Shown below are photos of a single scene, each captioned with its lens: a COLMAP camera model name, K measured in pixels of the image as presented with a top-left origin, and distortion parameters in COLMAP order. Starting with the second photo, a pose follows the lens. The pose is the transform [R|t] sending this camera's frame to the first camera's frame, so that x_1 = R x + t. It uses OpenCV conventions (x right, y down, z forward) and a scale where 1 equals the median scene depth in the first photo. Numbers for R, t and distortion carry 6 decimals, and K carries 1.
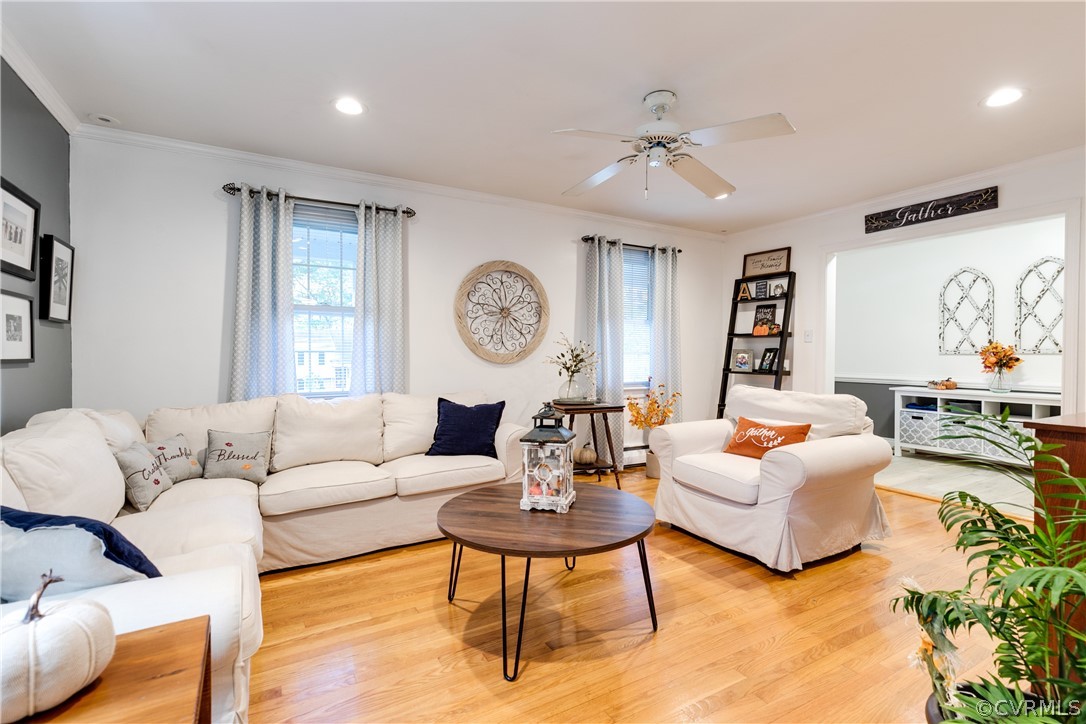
lens RADIAL K [[485.3, 0, 543.0], [0, 485.3, 362.0], [0, 0, 1]] dist [-0.000743, -0.000803]
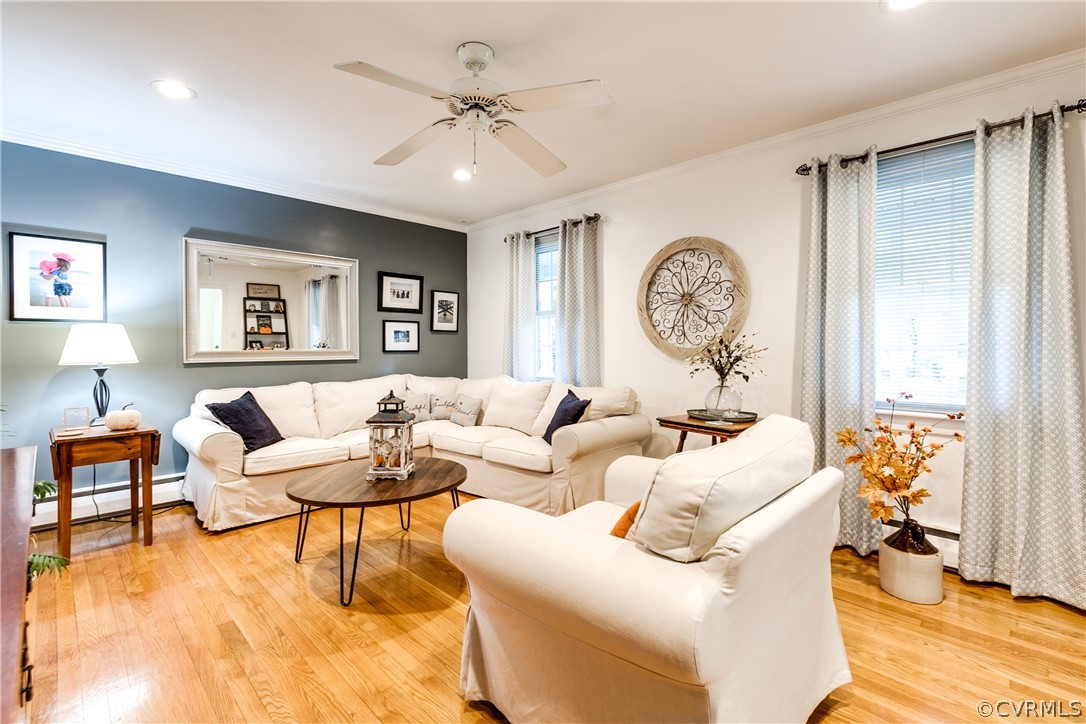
lens RADIAL K [[498.3, 0, 540.4], [0, 498.3, 350.2], [0, 0, 1]] dist [0.000029, -0.000251]
pose [[0.267876, 0.016336, -0.963315, 0.703690], [-0.006065, 0.999865, 0.015269, -0.025627], [0.963434, 0.001753, 0.267939, 0.537035]]
